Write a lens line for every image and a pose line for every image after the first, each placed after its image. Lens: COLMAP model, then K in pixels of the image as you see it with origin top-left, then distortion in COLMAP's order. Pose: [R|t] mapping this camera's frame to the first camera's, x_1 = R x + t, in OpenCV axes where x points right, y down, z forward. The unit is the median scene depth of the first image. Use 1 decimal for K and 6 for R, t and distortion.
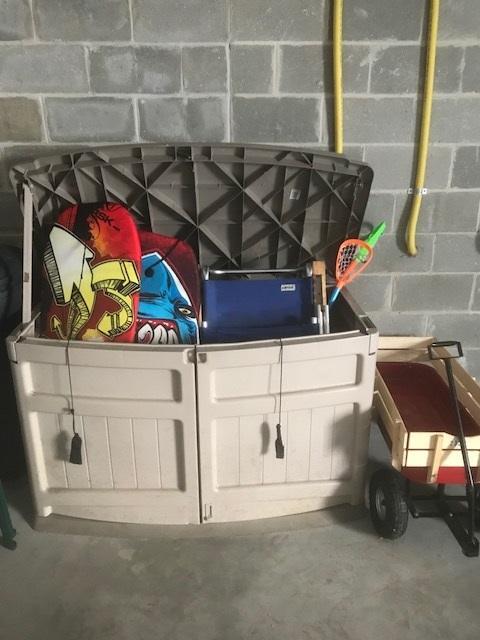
lens RADIAL K [[524.0, 0, 245.1], [0, 524.0, 318.8], [0, 0, 1]] dist [0.027114, -0.032211]
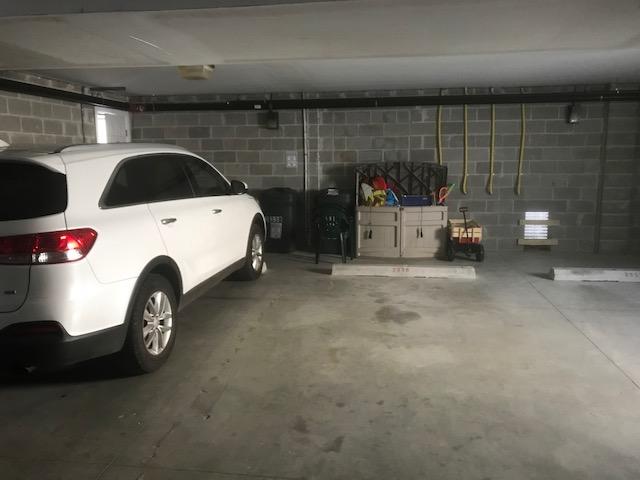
lens RADIAL K [[524.0, 0, 318.7], [0, 524.0, 242.9], [0, 0, 1]] dist [0.027114, -0.032211]
pose [[0.984552, 0.014991, -0.174451, -0.004833], [-0.047145, 0.982229, -0.181666, 0.972025], [0.168628, 0.187084, 0.967762, -2.693880]]
